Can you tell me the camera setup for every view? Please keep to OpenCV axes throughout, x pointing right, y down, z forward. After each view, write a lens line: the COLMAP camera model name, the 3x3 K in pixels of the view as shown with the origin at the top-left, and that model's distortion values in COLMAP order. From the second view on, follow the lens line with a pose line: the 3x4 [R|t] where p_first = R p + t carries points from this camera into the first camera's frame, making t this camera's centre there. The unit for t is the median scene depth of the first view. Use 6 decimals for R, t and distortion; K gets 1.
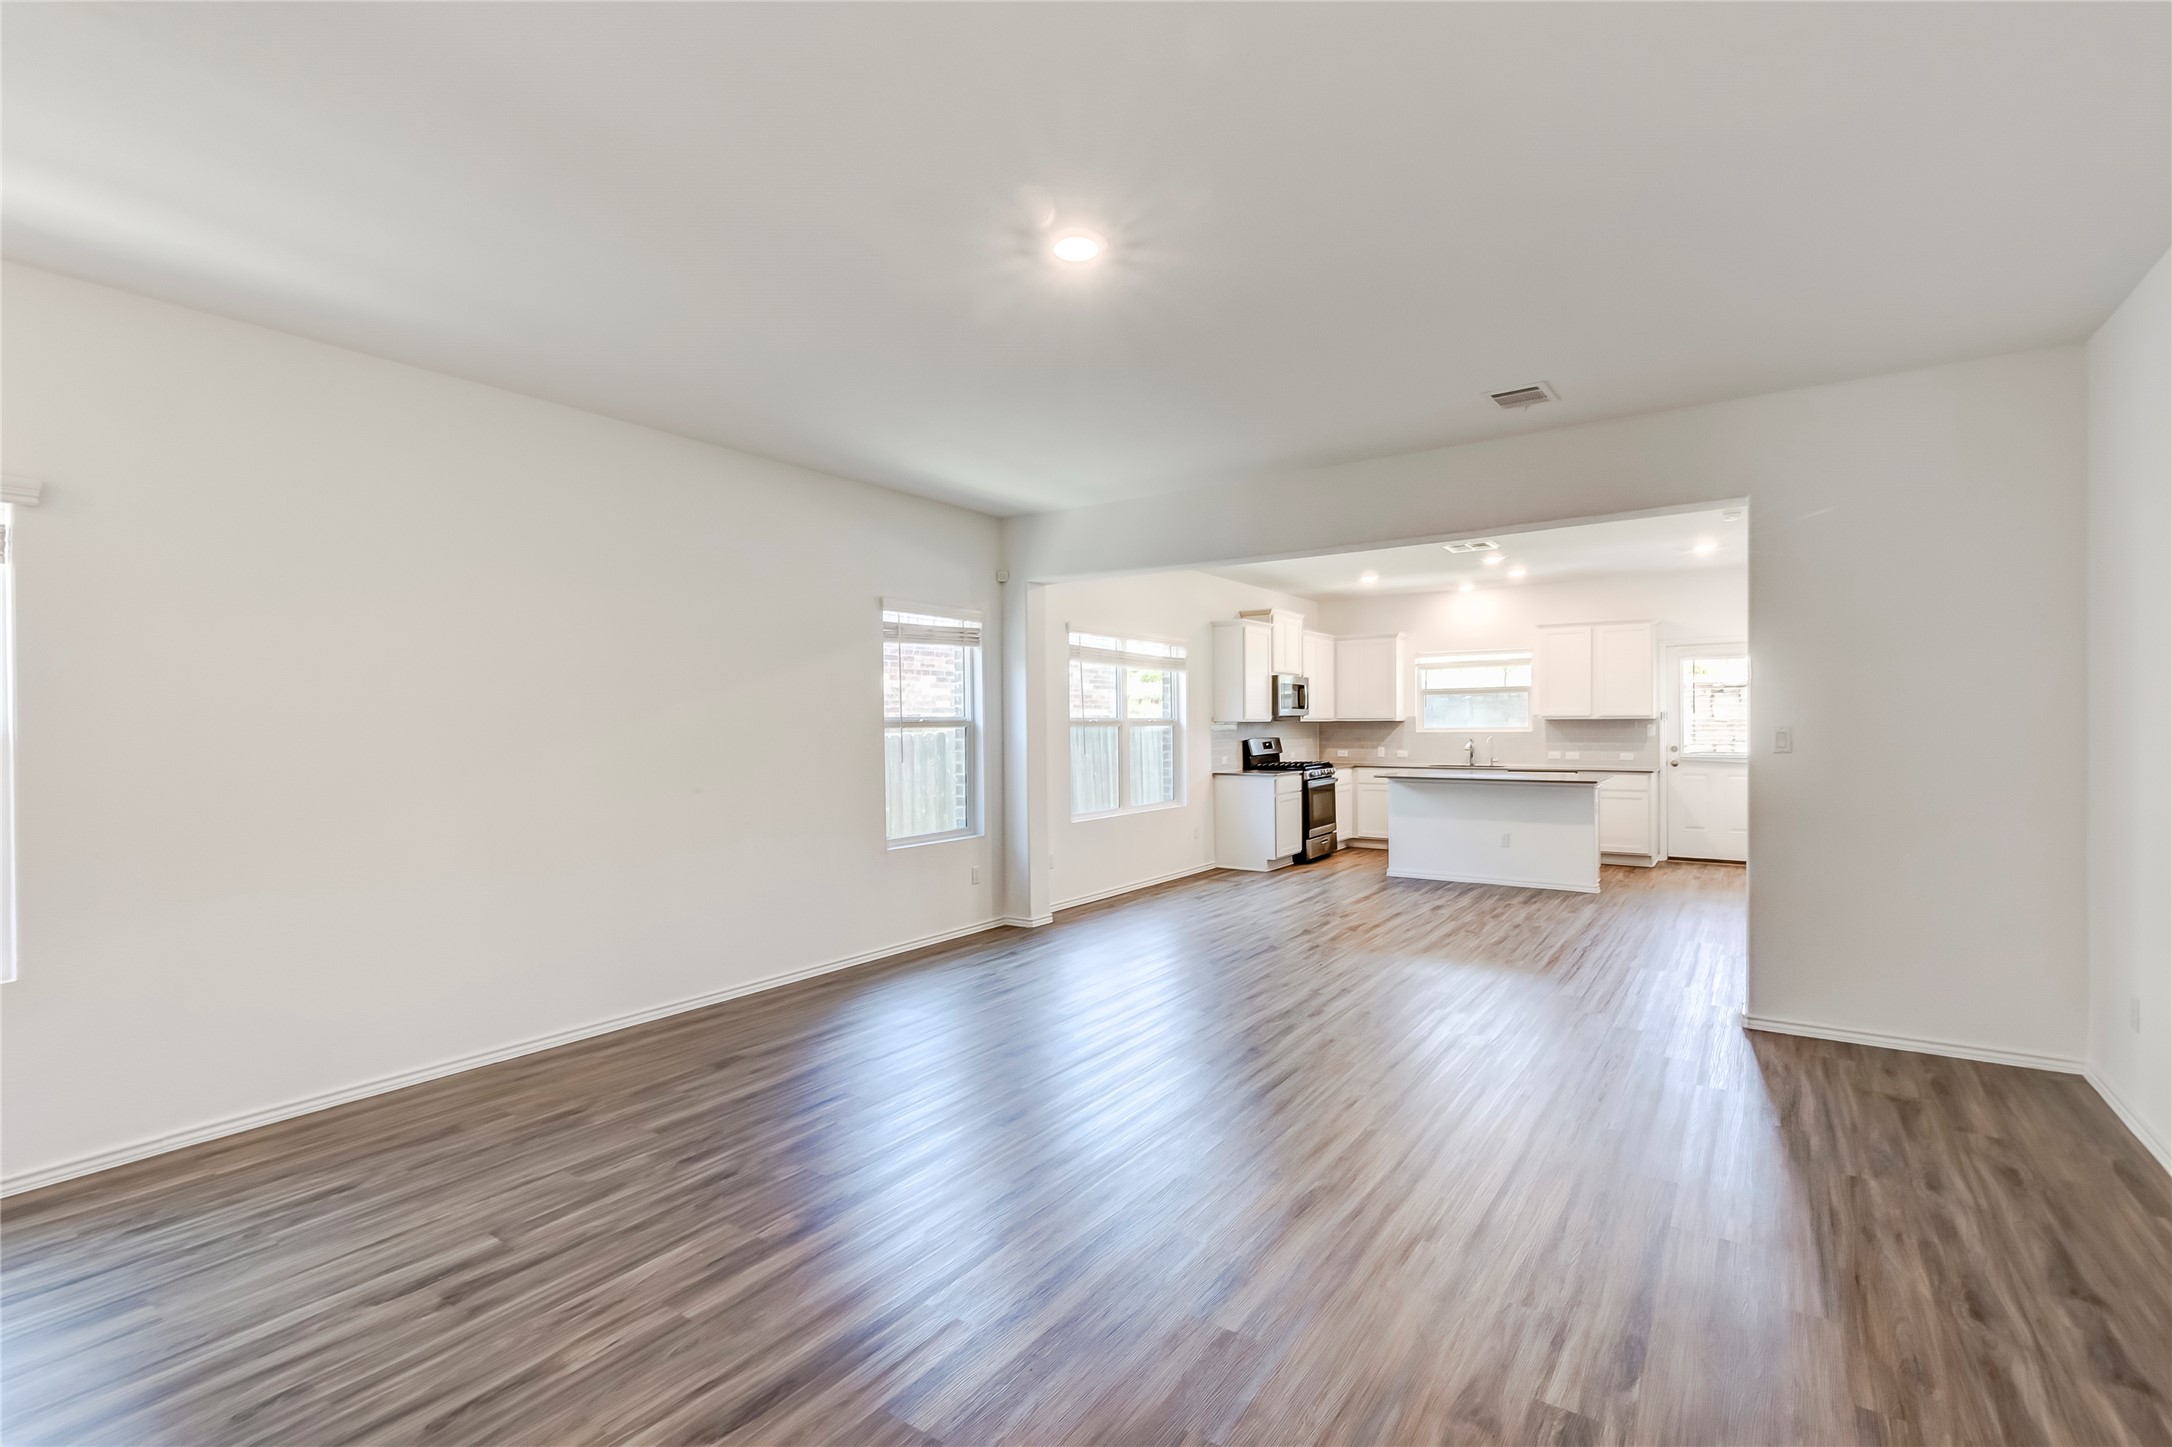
lens RADIAL K [[985.5, 0, 1080.1], [0, 985.5, 737.4], [0, 0, 1]] dist [0.006870, -0.000420]
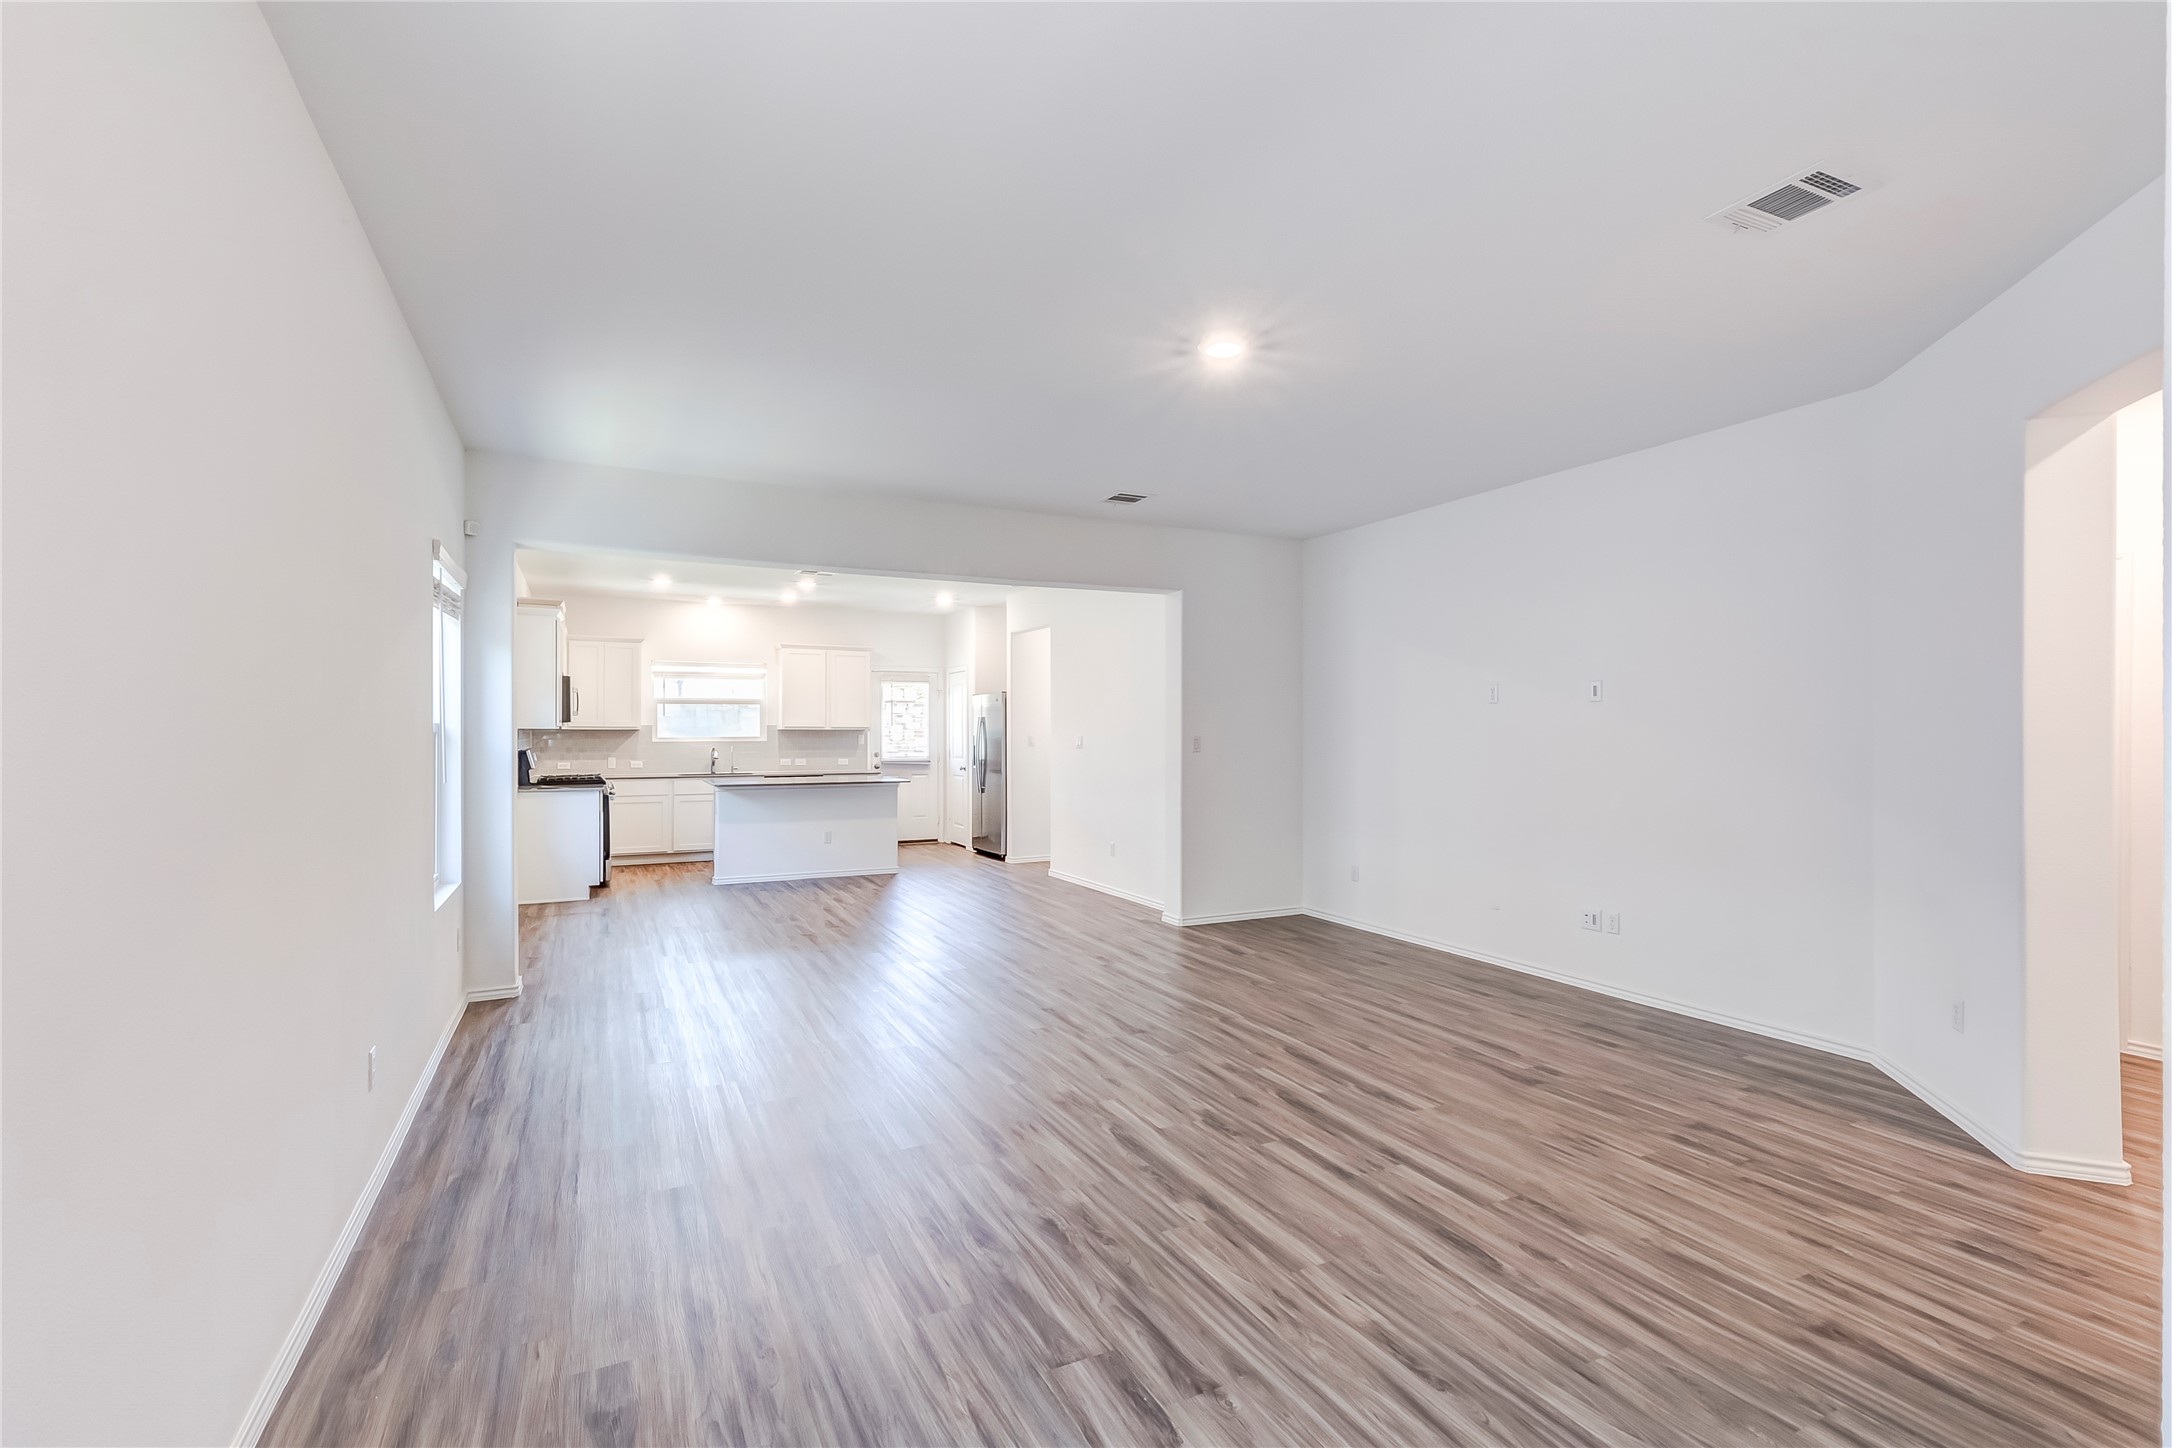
lens RADIAL K [[1002.2, 0, 1092.9], [0, 1002.2, 729.2], [0, 0, 1]] dist [0.003363, -0.000063]
pose [[0.478410, 0.008727, 0.878093, -0.364000], [0.008474, 0.999858, -0.014554, 0.000632], [-0.878096, 0.014404, 0.478268, 0.163941]]
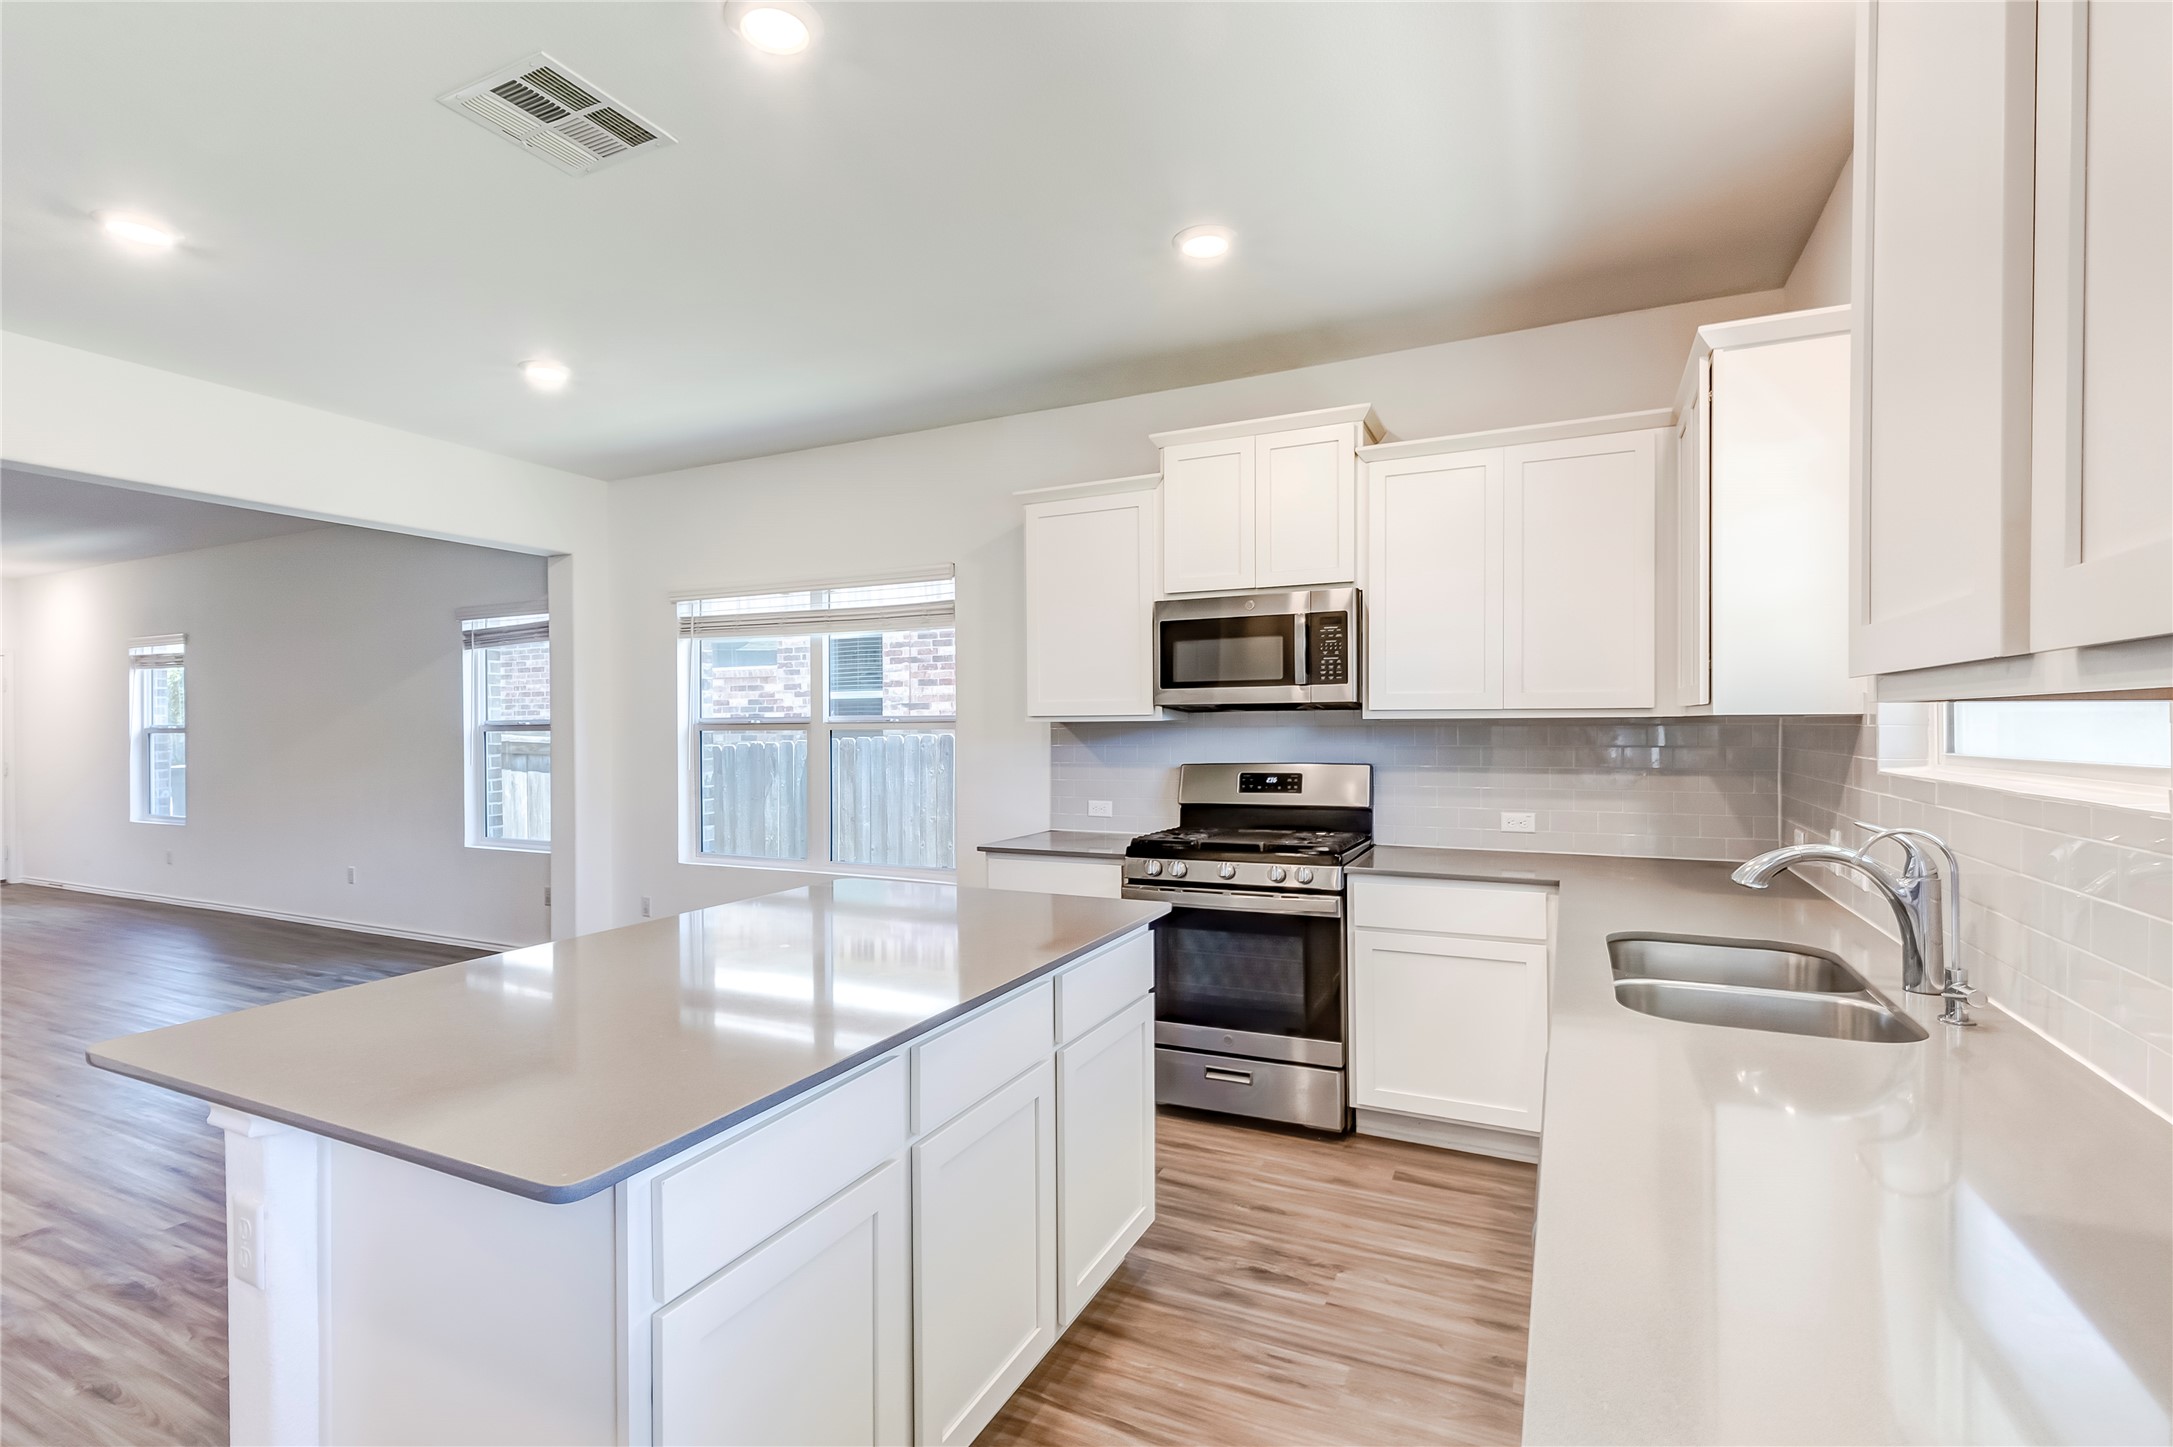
lens RADIAL K [[938.0, 0, 1097.5], [0, 938.0, 721.3], [0, 0, 1]] dist [0.001418, 0.000032]
pose [[0.176717, 0.001387, -0.984261, 0.562740], [-0.009594, 0.999954, -0.000313, -0.015732], [0.984215, 0.009499, 0.176723, 0.915726]]
